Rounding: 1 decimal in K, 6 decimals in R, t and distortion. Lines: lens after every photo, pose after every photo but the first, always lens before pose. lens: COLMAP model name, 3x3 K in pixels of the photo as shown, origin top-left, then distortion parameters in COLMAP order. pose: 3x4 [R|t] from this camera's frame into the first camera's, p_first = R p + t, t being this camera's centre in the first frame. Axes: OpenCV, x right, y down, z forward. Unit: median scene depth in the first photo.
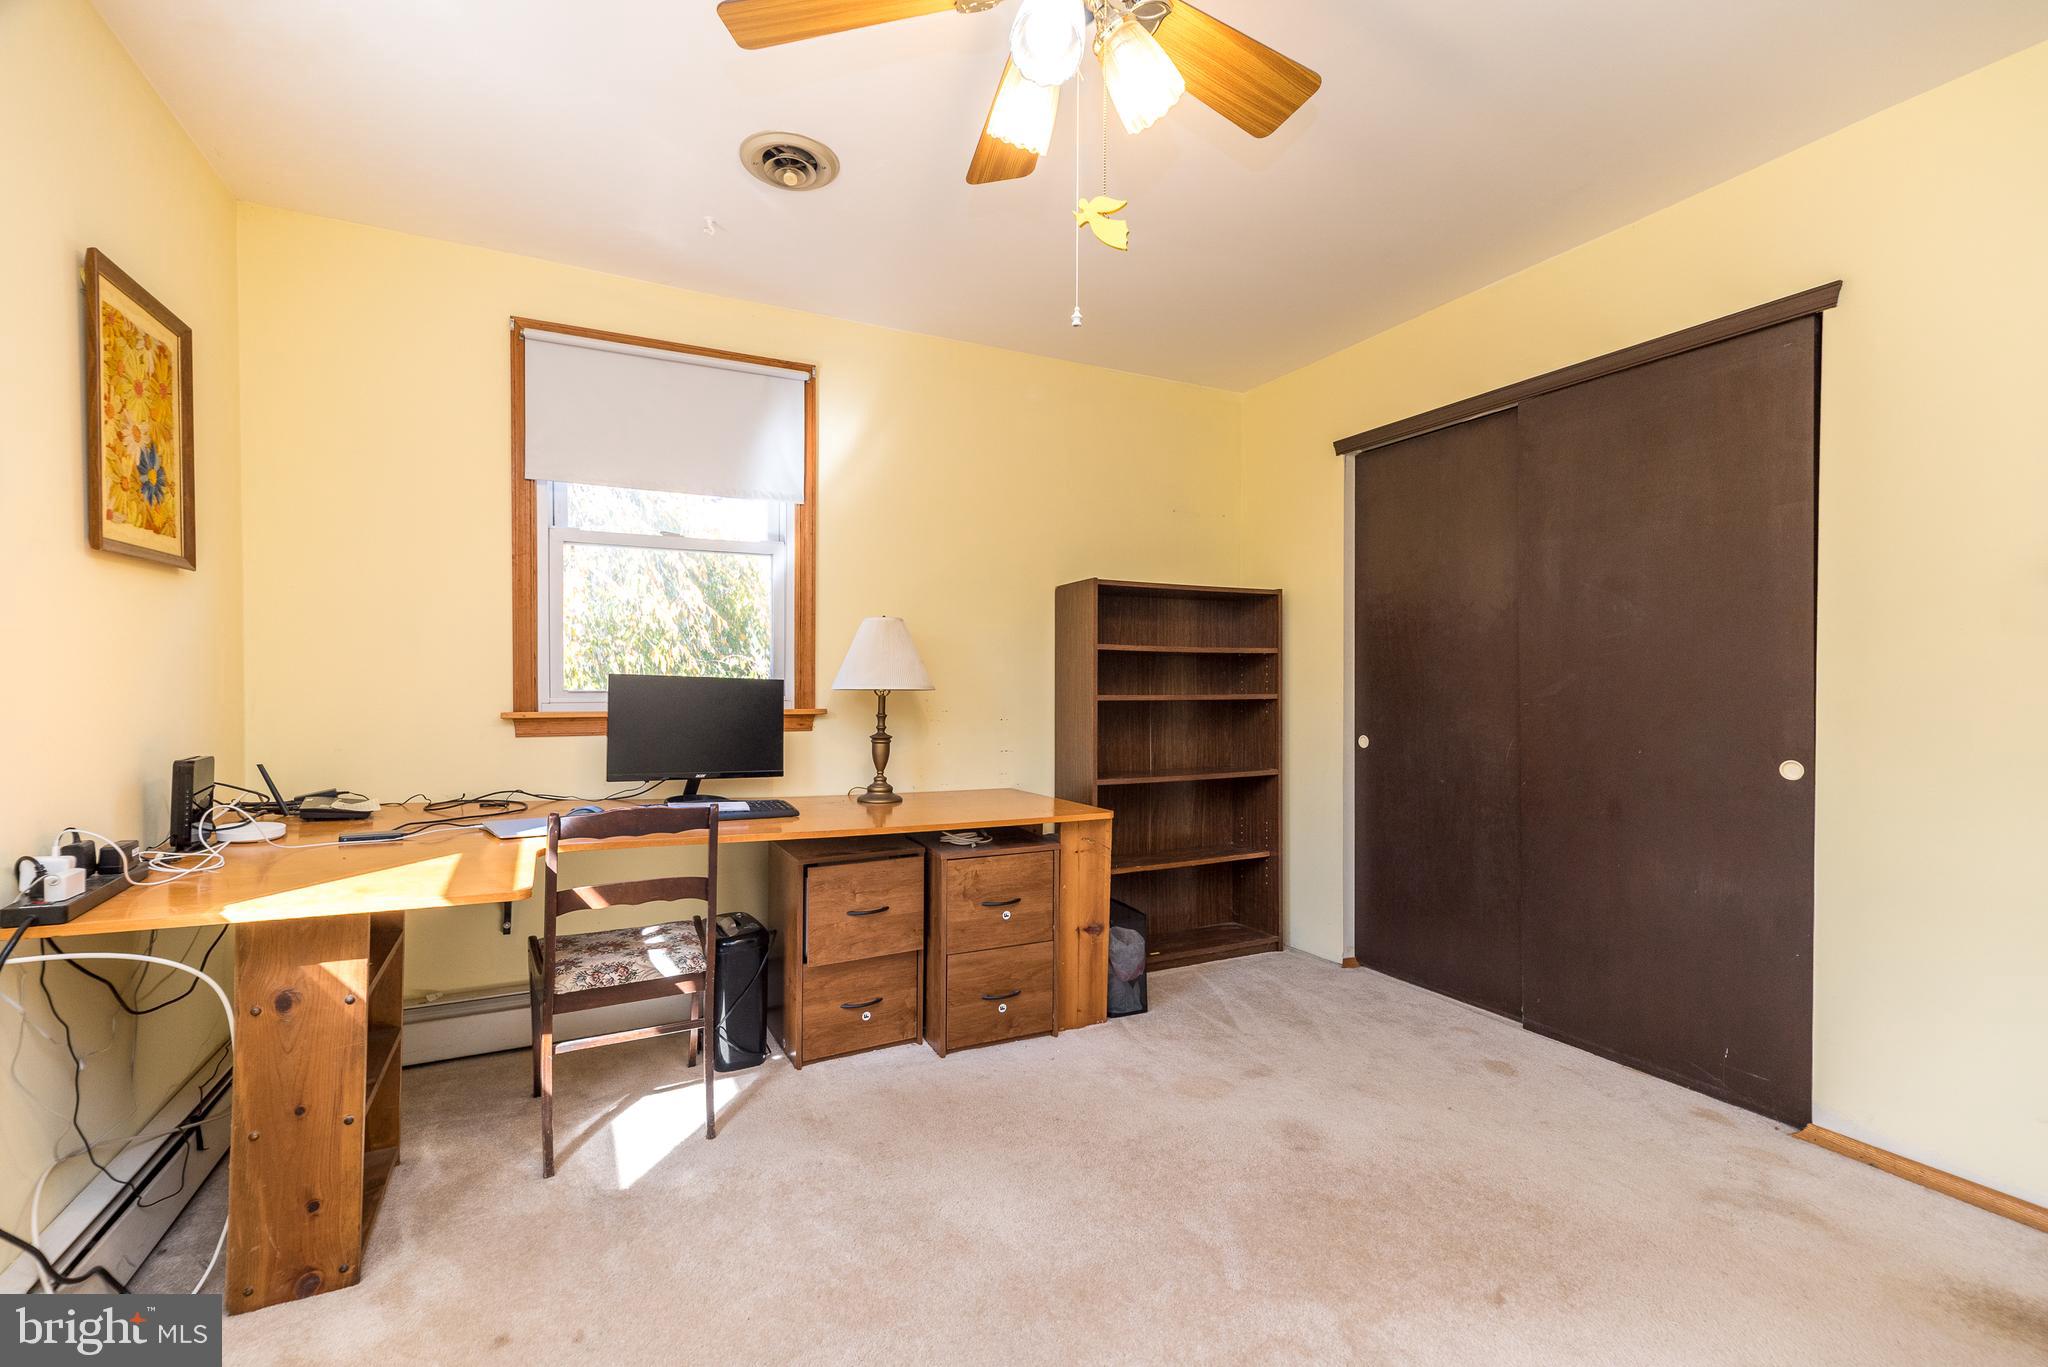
lens RADIAL K [[896.8, 0, 1030.6], [0, 896.8, 675.4], [0, 0, 1]] dist [0.005657, -0.000129]
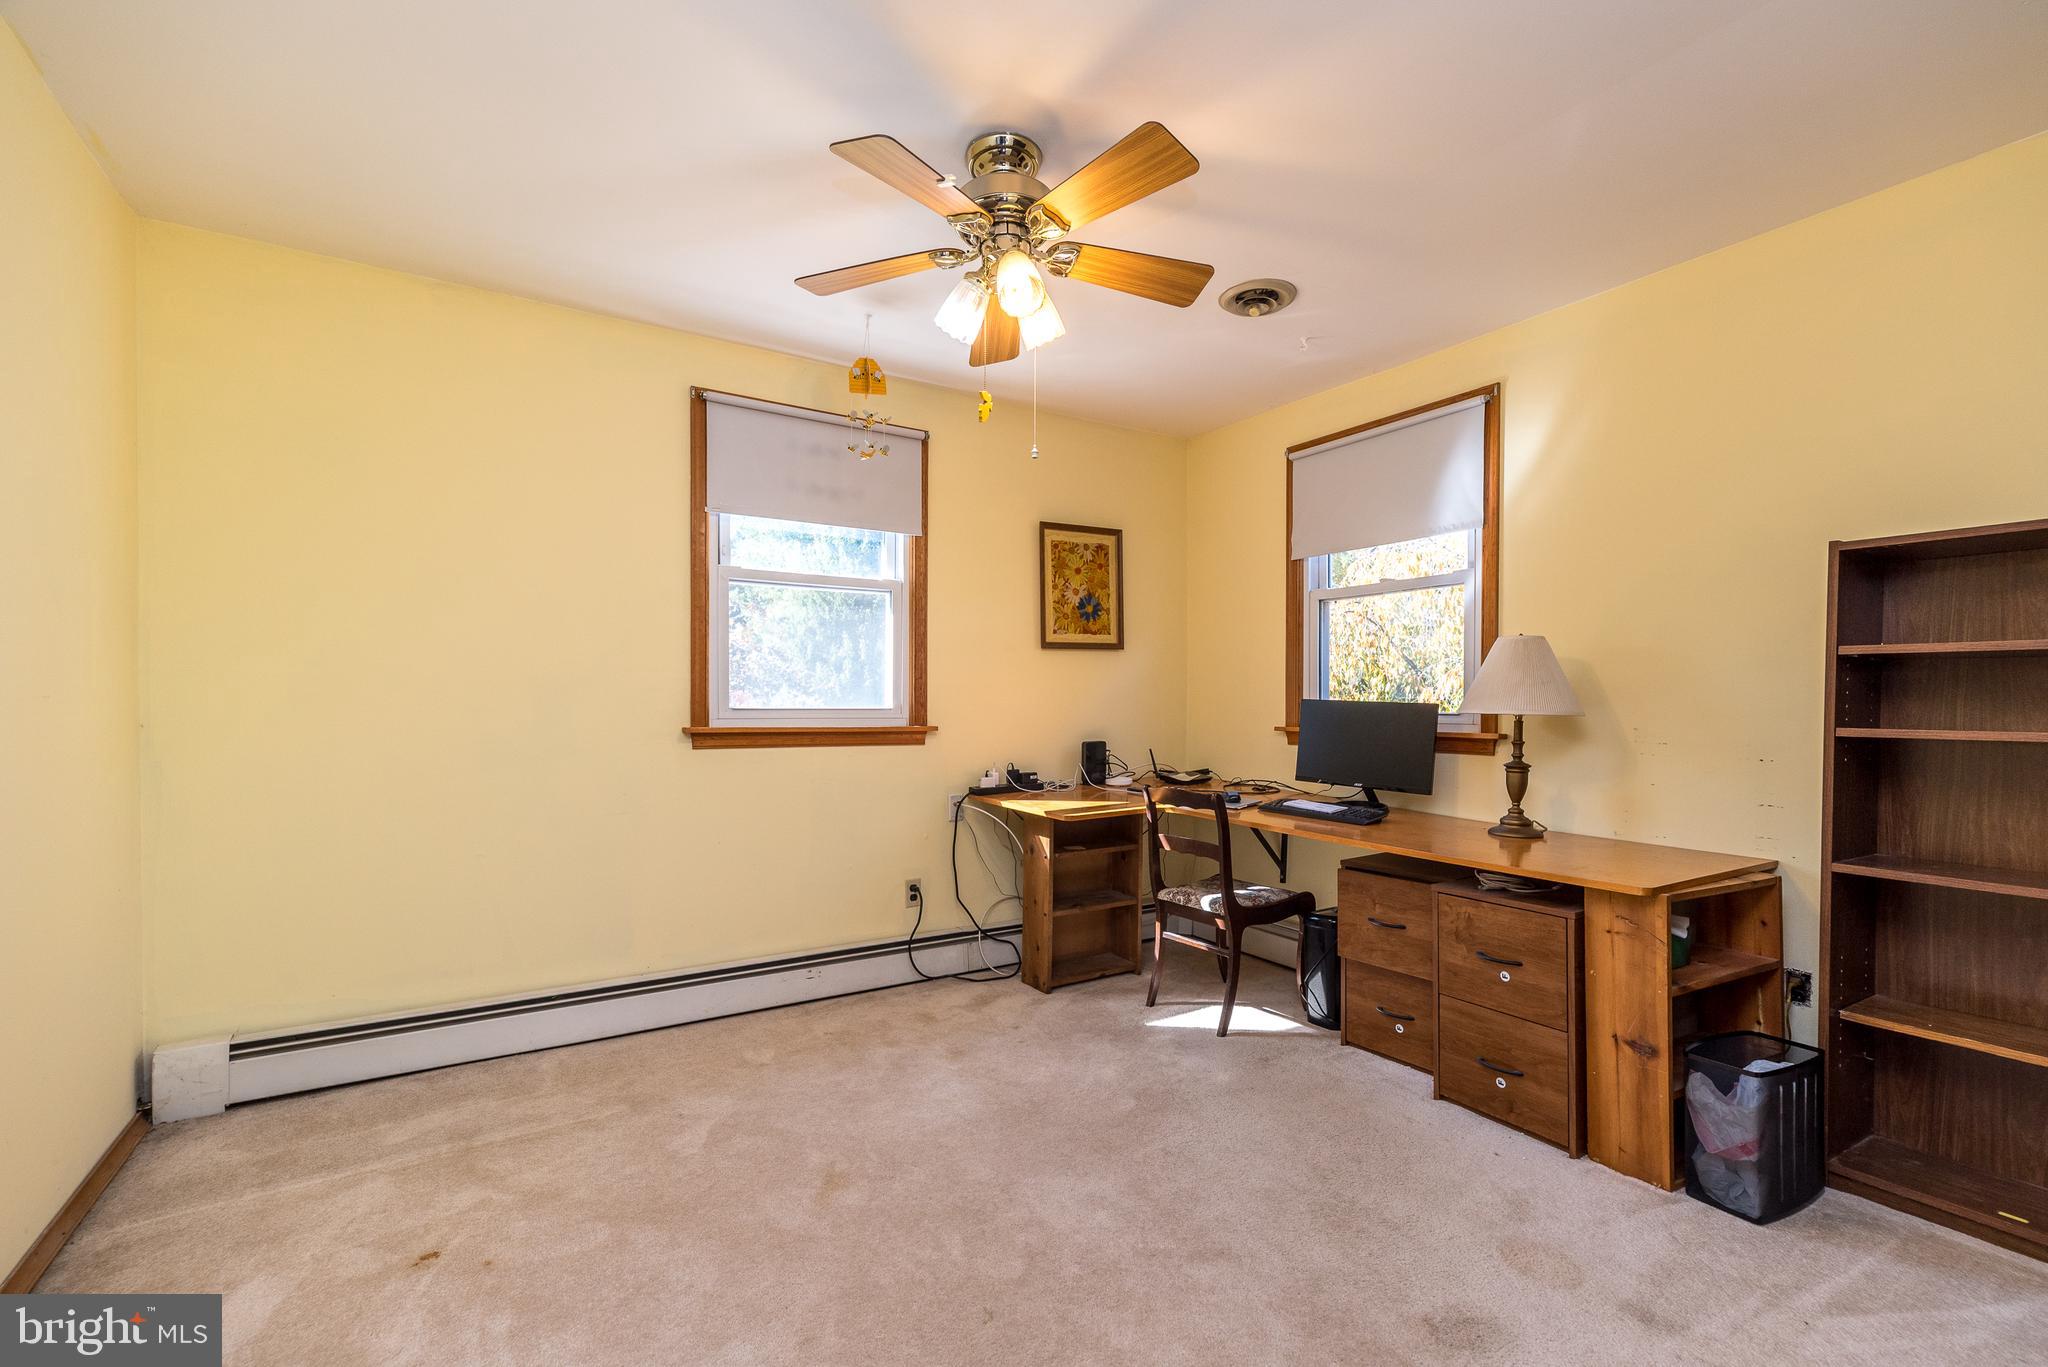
lens RADIAL K [[899.2, 0, 1027.7], [0, 899.2, 692.5], [0, 0, 1]] dist [0.013563, -0.000053]
pose [[0.089602, -0.016587, -0.995839, 0.801575], [0.000554, 0.999862, -0.016604, 0.009361], [0.995977, 0.000936, 0.089599, 0.468181]]
